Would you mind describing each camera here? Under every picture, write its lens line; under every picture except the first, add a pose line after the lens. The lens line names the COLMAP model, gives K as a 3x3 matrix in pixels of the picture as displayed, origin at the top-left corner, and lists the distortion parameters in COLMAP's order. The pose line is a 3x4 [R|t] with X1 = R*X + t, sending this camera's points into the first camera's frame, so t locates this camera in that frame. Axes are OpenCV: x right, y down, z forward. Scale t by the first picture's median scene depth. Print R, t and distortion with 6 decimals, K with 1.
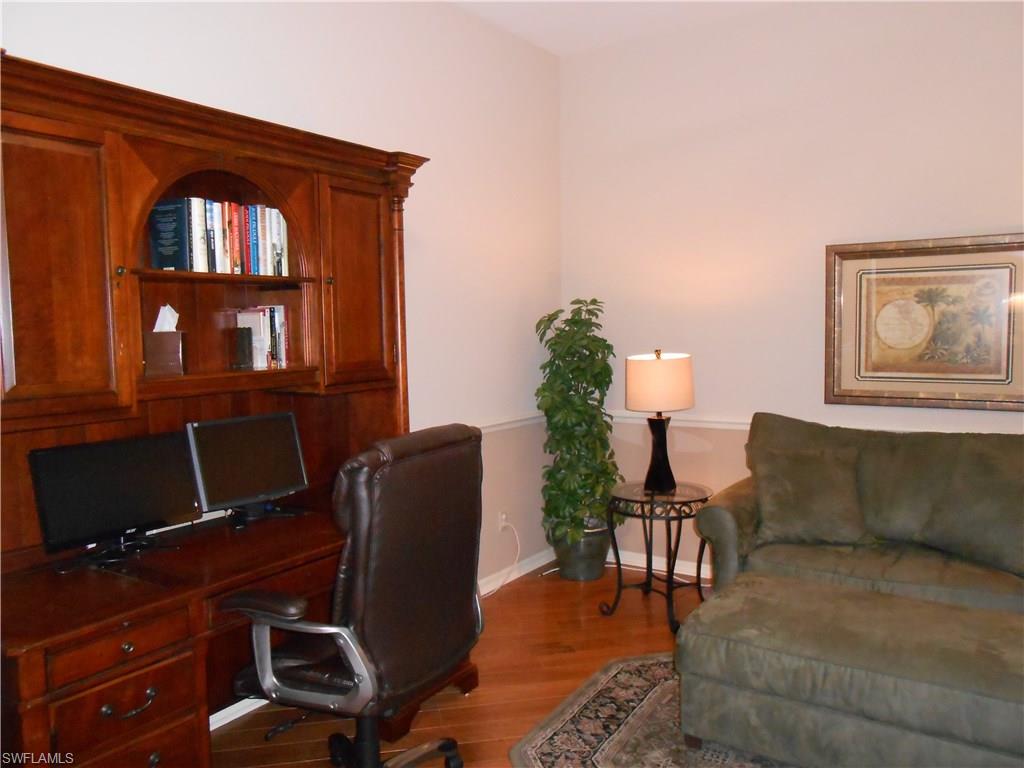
lens RADIAL K [[792.6, 0, 508.5], [0, 792.6, 385.1], [0, 0, 1]] dist [-0.044391, 0.069117]
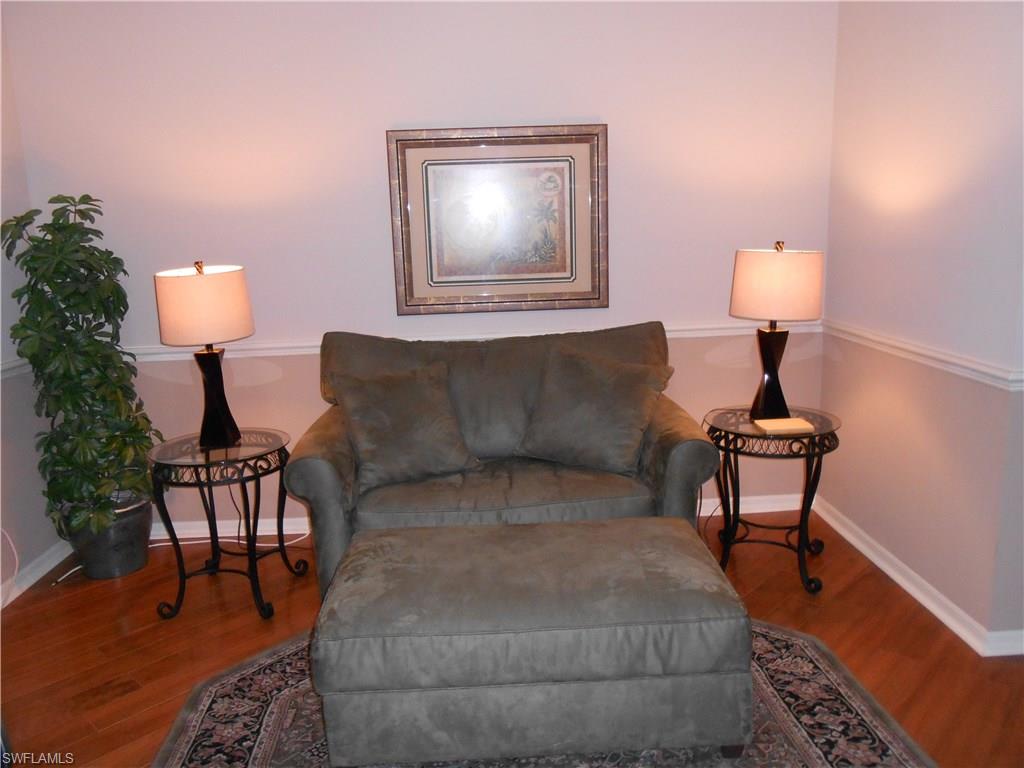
lens RADIAL K [[792.6, 0, 508.5], [0, 792.6, 385.1], [0, 0, 1]] dist [-0.044391, 0.069117]
pose [[0.803917, -0.129127, 0.580555, -0.023474], [0.065994, 0.989486, 0.128697, -0.005366], [-0.591069, -0.065149, 0.803986, 0.215442]]
